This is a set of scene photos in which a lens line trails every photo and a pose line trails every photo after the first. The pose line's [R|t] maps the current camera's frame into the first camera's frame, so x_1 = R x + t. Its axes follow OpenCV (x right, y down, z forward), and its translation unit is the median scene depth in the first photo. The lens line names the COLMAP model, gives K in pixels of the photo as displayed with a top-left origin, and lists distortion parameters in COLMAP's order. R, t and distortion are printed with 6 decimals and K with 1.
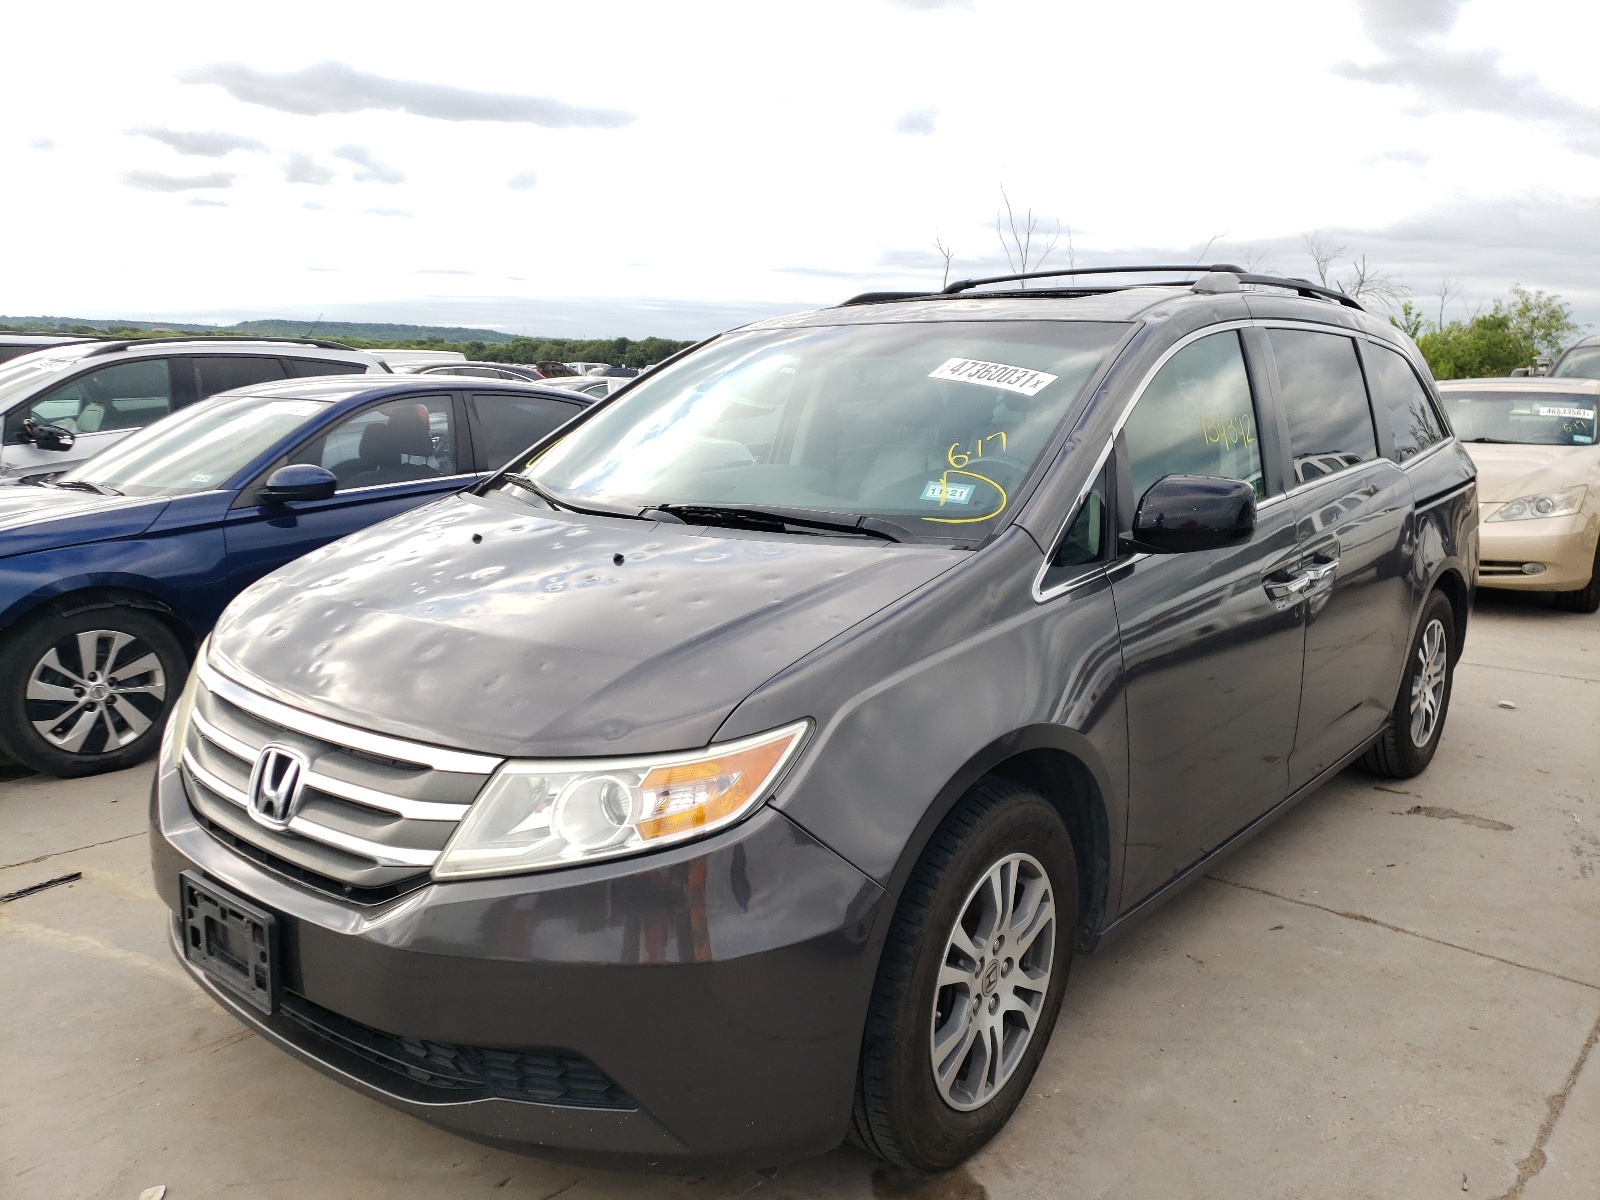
lens RADIAL K [[1197.4, 0, 813.1], [0, 1197.4, 600.6], [0, 0, 1]] dist [0.033658, 0.001934]
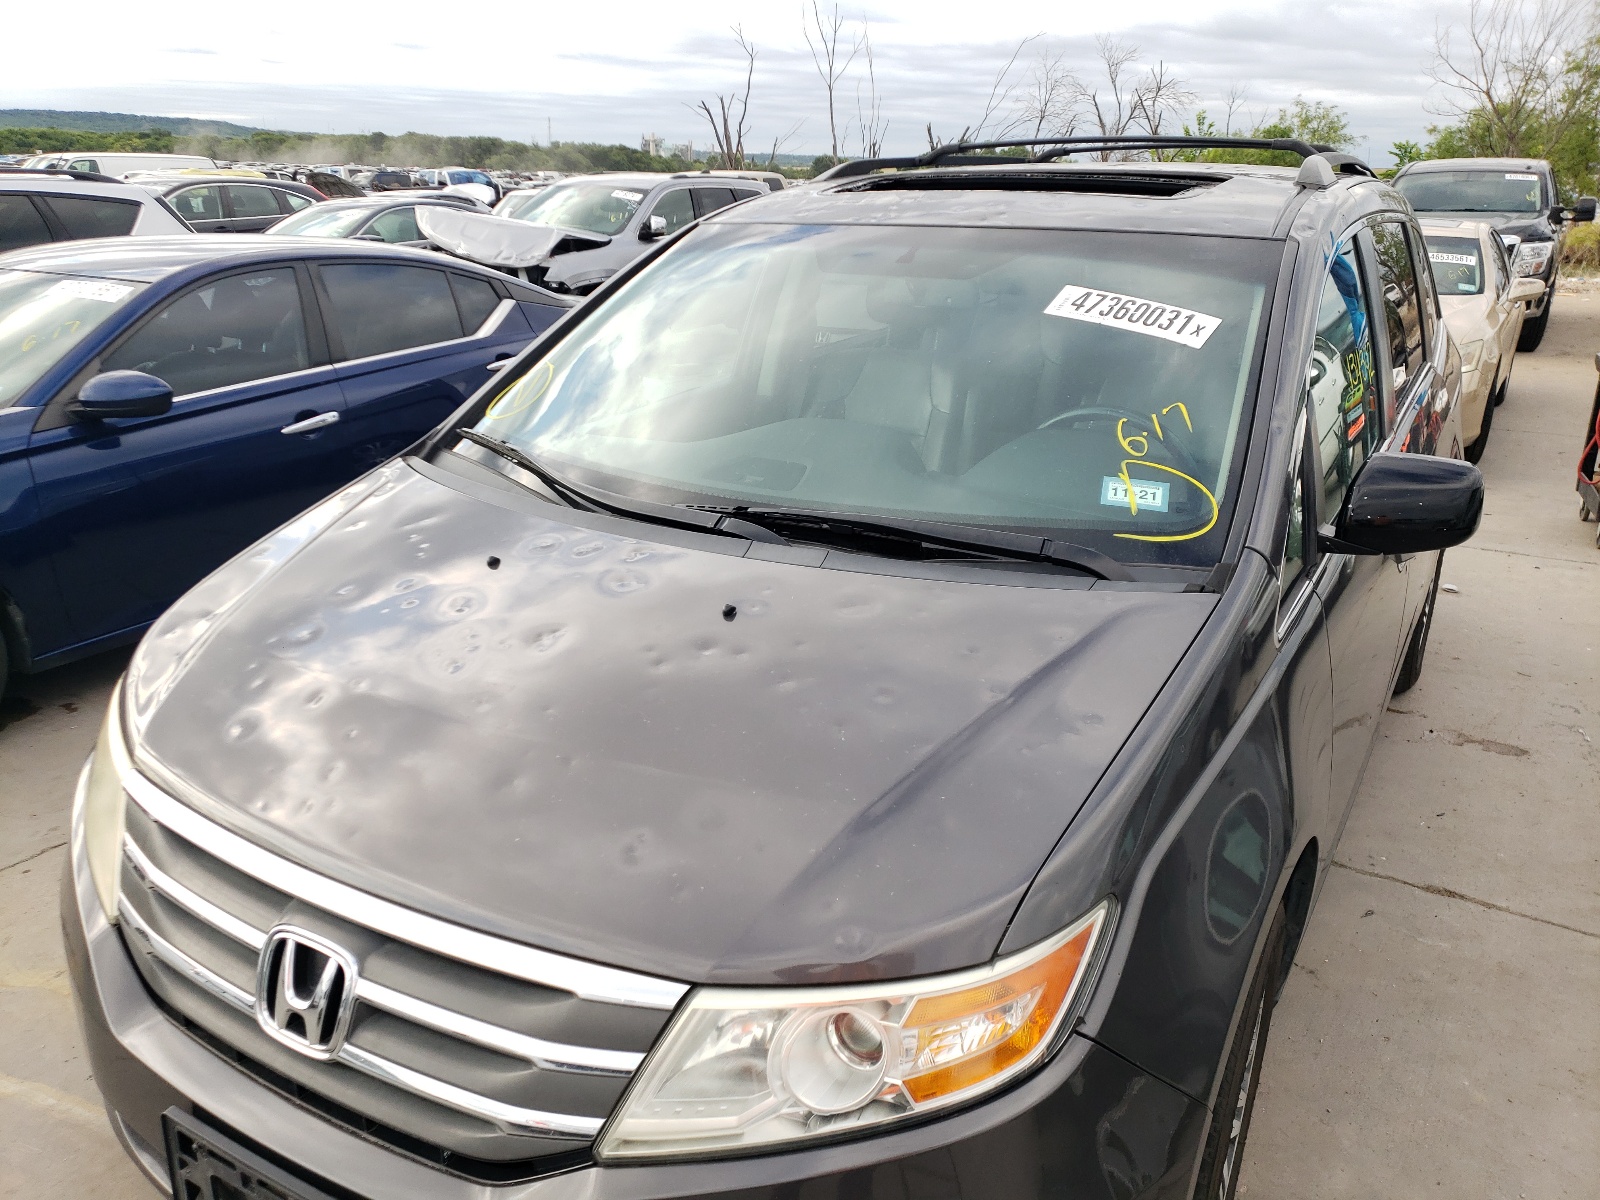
lens RADIAL K [[1197.4, 0, 783.5], [0, 1197.4, 603.2], [0, 0, 1]] dist [0.033658, 0.001934]
pose [[0.988916, -0.044316, 0.141707, -0.222987], [0.022239, 0.987862, 0.153737, -0.144480], [-0.146800, -0.148881, 0.977898, 0.267382]]
